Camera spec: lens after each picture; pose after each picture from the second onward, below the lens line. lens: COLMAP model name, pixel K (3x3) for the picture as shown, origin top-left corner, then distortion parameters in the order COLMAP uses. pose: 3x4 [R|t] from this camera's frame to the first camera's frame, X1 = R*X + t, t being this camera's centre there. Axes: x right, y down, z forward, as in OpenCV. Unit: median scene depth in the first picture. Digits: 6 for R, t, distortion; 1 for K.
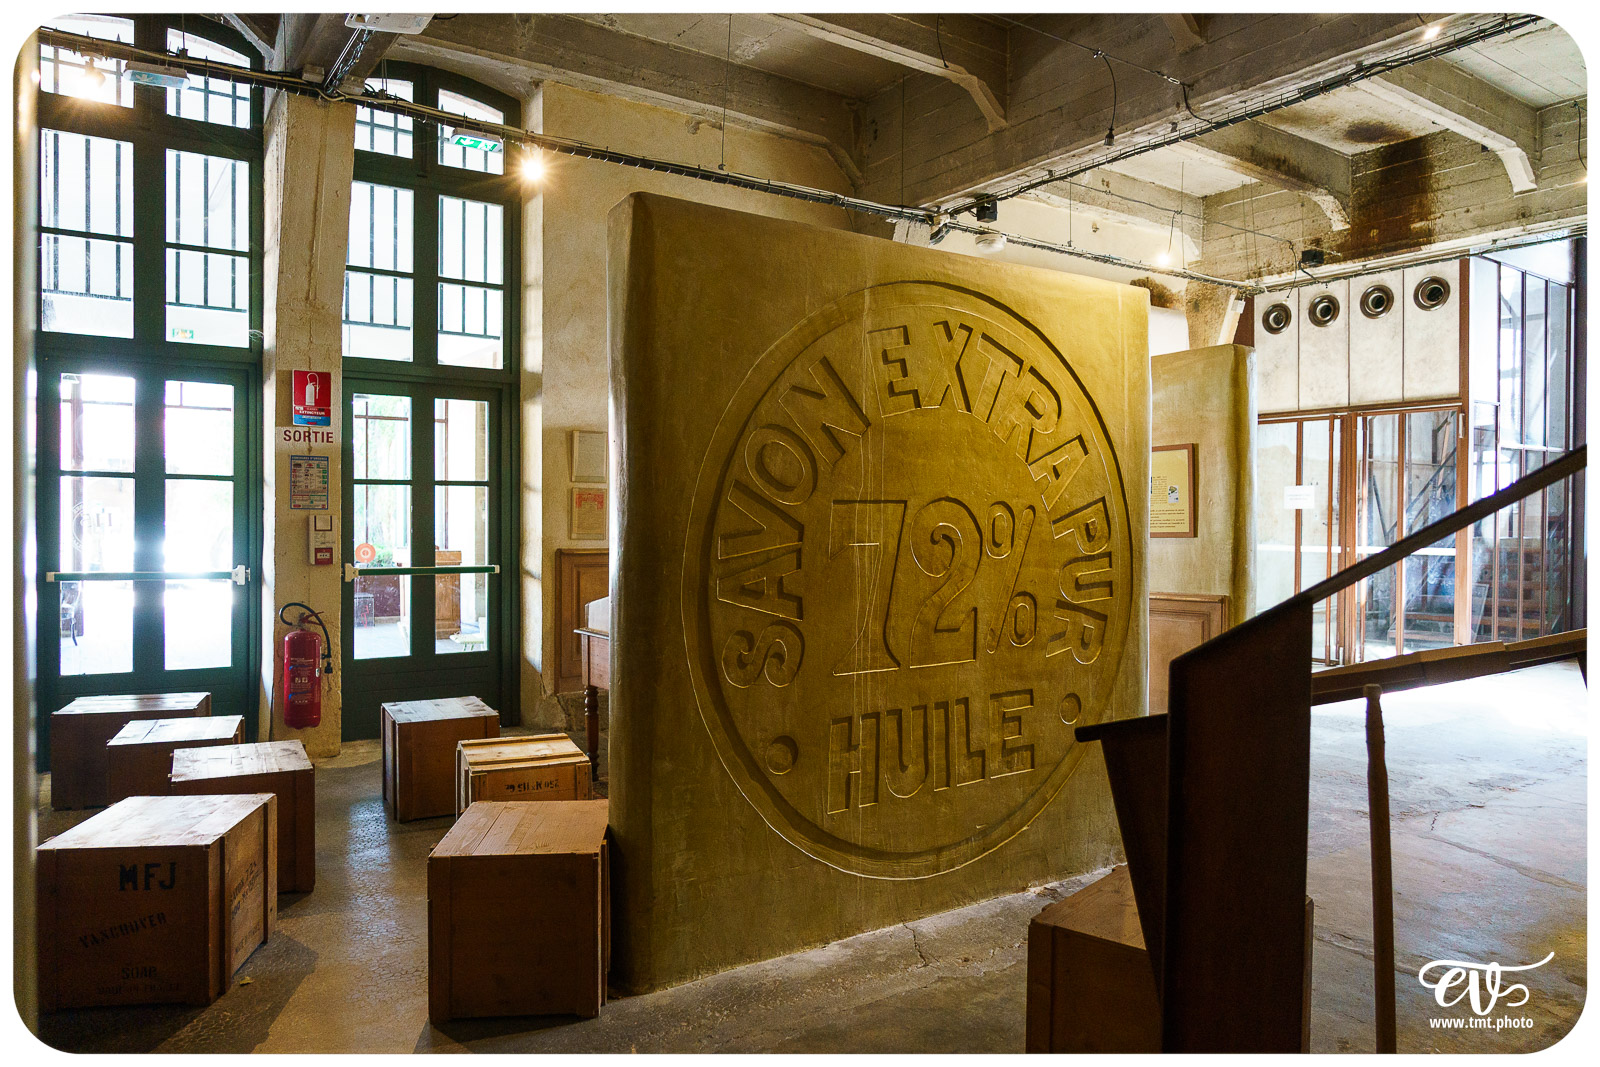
lens RADIAL K [[1205.2, 0, 800.0], [0, 1205.2, 533.5], [0, 0, 1]] dist [-0.027518, -0.000609]
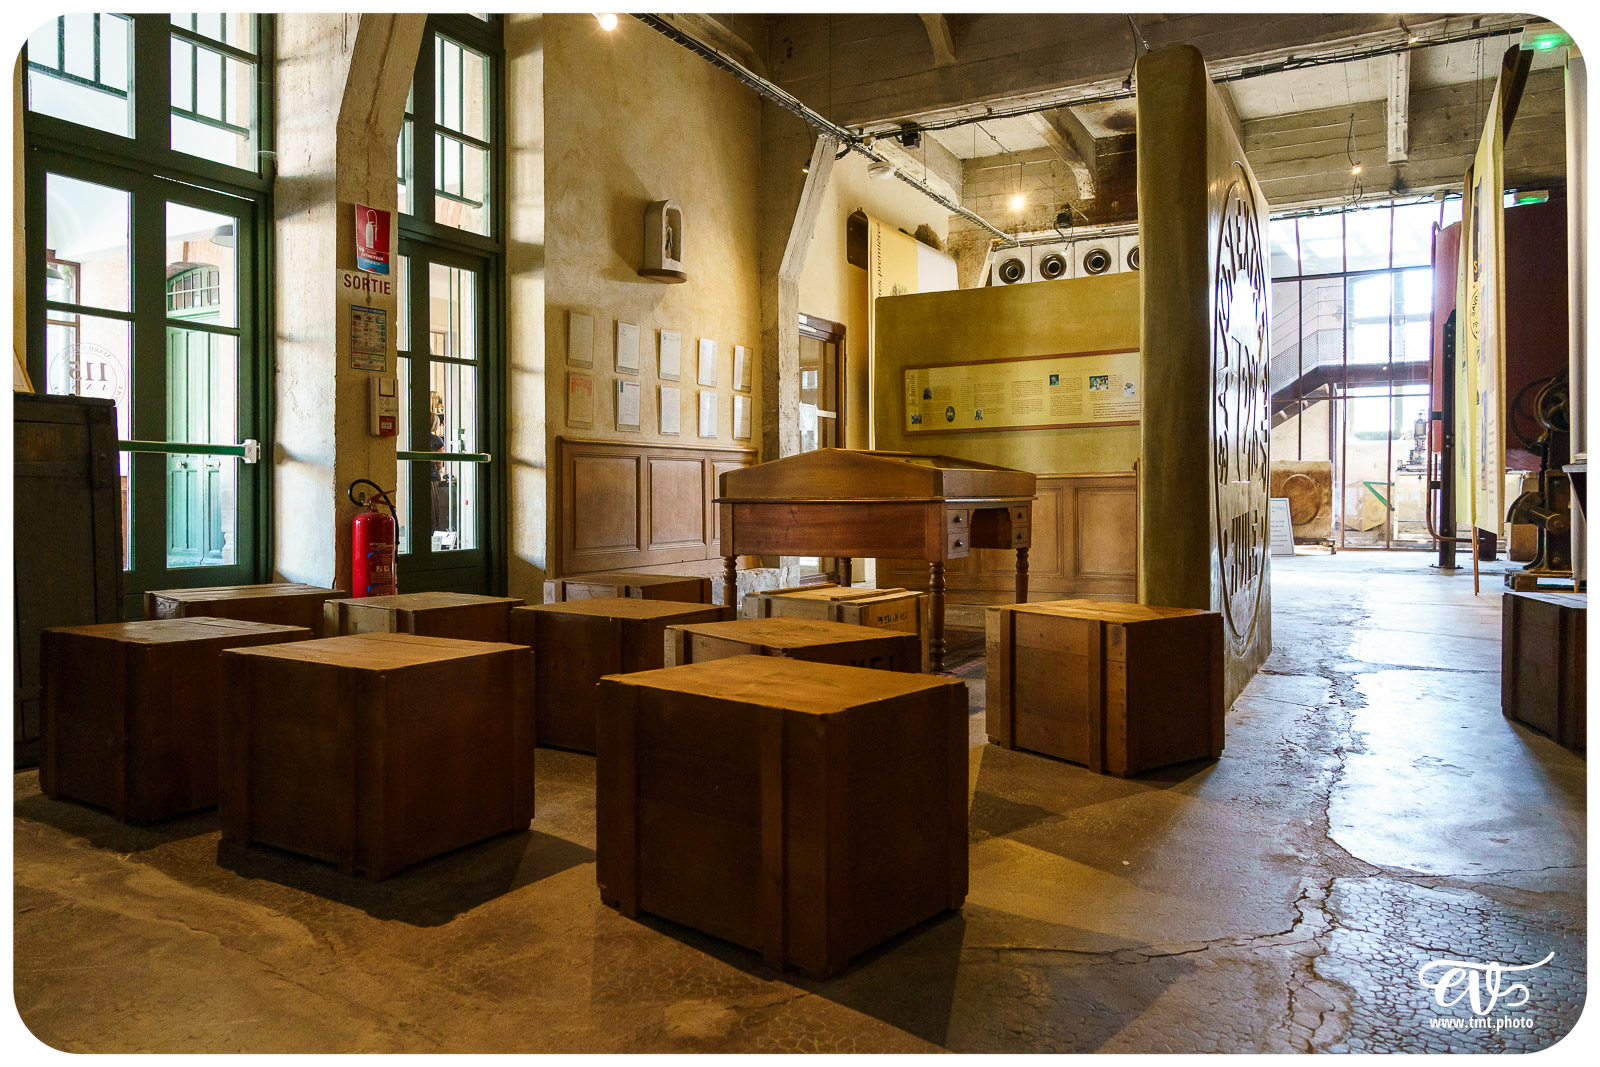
lens RADIAL K [[1205.2, 0, 800.0], [0, 1205.2, 533.5], [0, 0, 1]] dist [-0.027518, -0.000609]
pose [[0.867386, -0.020674, 0.497206, -0.501323], [0.014457, 0.999762, 0.016349, 0.075540], [-0.497426, -0.006993, 0.867478, 0.097135]]
